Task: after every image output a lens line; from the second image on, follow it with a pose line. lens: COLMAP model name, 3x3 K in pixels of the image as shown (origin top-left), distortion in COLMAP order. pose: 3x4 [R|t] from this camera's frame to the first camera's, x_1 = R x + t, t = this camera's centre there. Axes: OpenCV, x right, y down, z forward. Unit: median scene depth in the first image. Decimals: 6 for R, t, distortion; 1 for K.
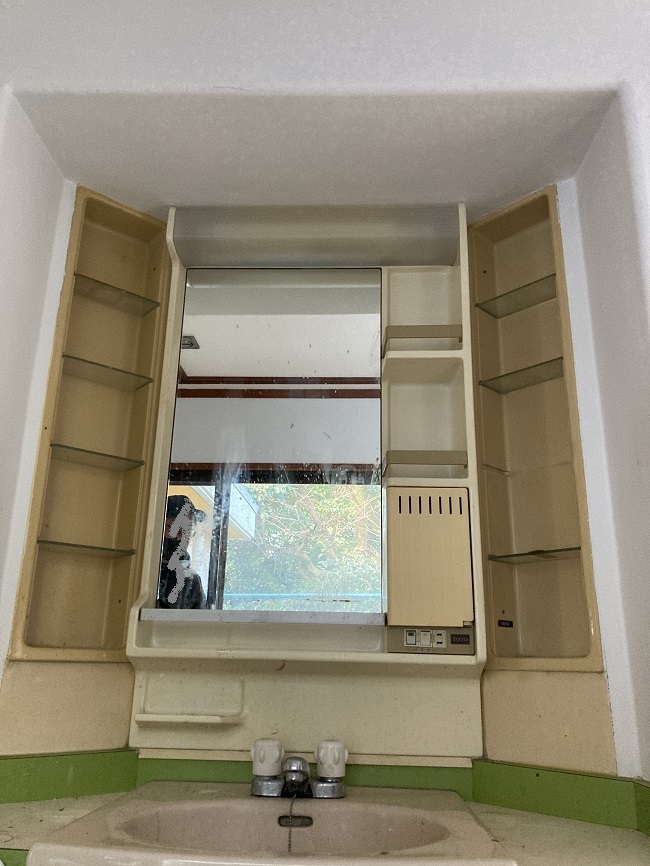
lens RADIAL K [[711.0, 0, 325.2], [0, 711.0, 432.9], [0, 0, 1]] dist [0.041882, -0.046255]
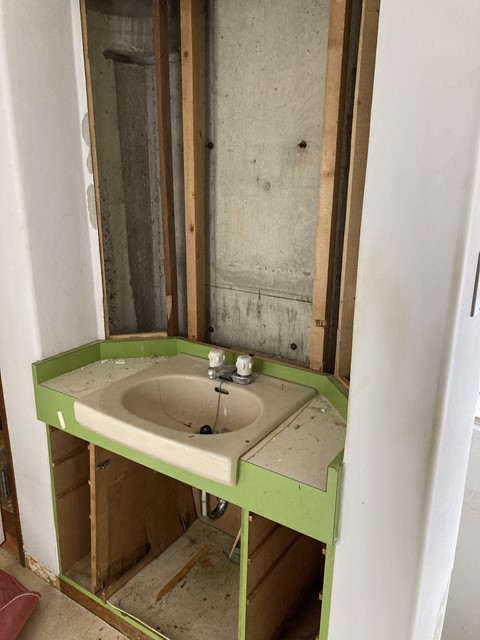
lens RADIAL K [[525.4, 0, 243.2], [0, 525.4, 318.4], [0, 0, 1]] dist [0.041882, -0.046255]
pose [[0.854618, 0.146206, -0.498249, 0.654507], [0.167590, 0.830527, 0.531167, -0.376291], [0.491469, -0.537447, 0.685280, 0.101780]]
